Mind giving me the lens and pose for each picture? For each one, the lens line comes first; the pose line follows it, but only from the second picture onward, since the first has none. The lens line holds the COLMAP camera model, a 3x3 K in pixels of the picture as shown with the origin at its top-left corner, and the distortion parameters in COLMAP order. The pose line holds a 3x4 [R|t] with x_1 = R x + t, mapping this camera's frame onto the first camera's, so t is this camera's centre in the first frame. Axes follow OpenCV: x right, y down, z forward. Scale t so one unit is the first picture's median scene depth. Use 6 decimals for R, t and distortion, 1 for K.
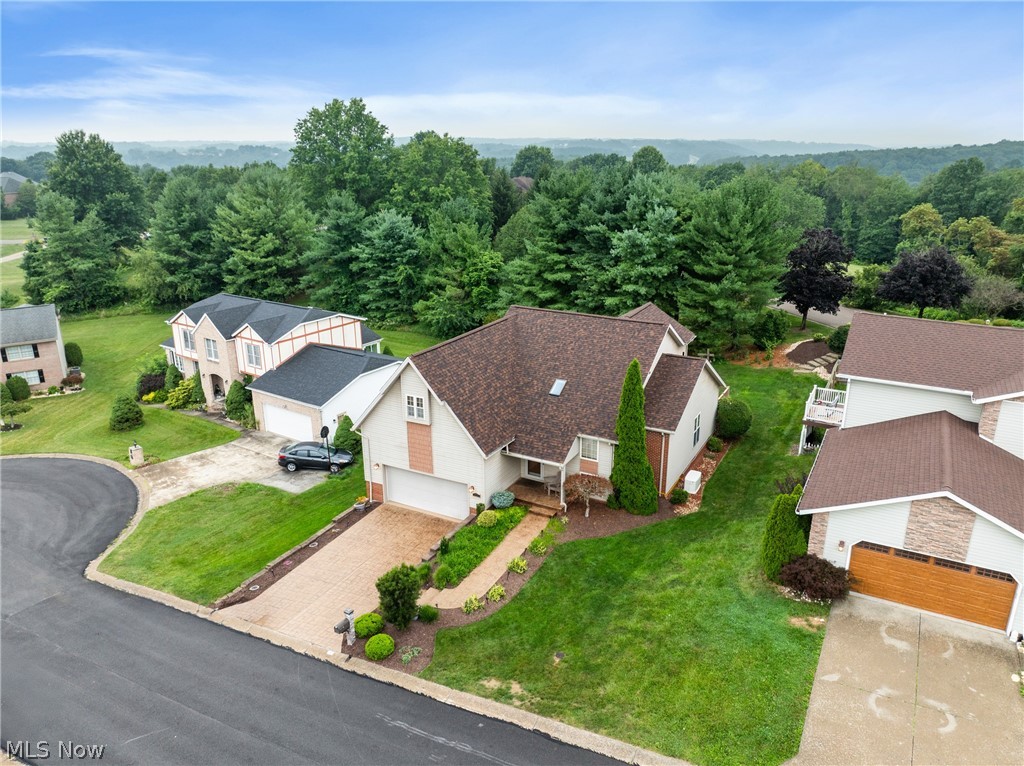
lens RADIAL K [[713.9, 0, 512.0], [0, 713.9, 383.0], [0, 0, 1]] dist [-0.032535, 0.001490]
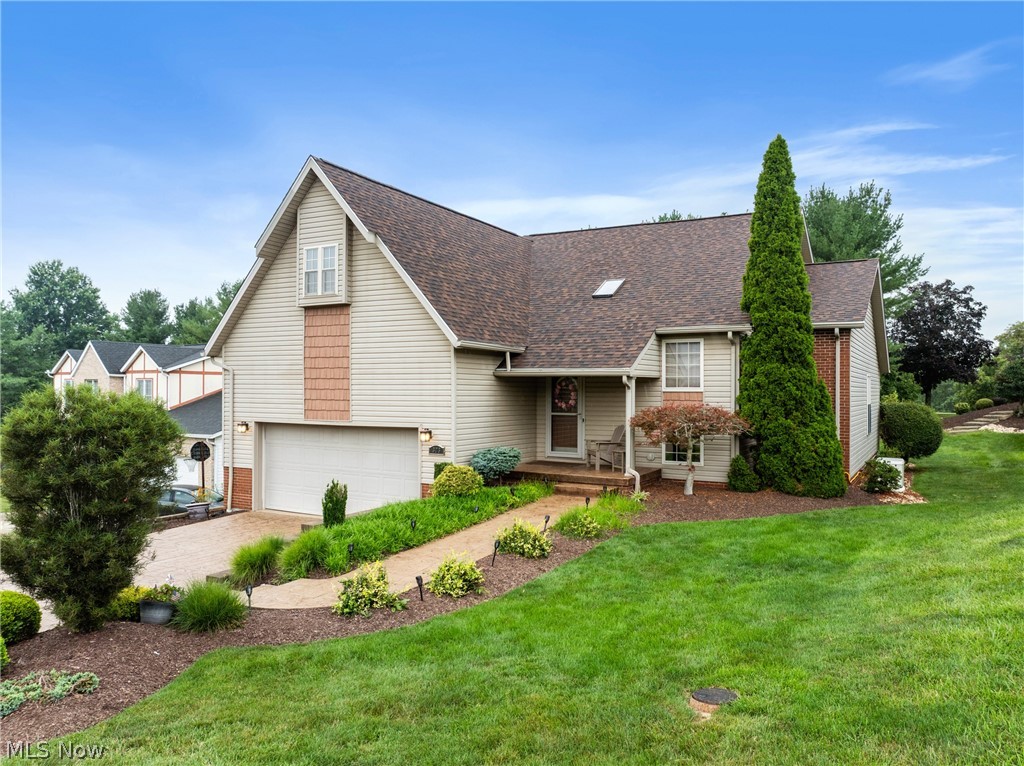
lens RADIAL K [[726.4, 0, 519.3], [0, 726.4, 383.6], [0, 0, 1]] dist [-0.032039, -0.001911]
pose [[0.999742, 0.013958, -0.017919, 0.009559], [-0.019039, 0.945188, -0.325970, 0.264315], [0.012387, 0.326227, 0.945210, 0.555119]]
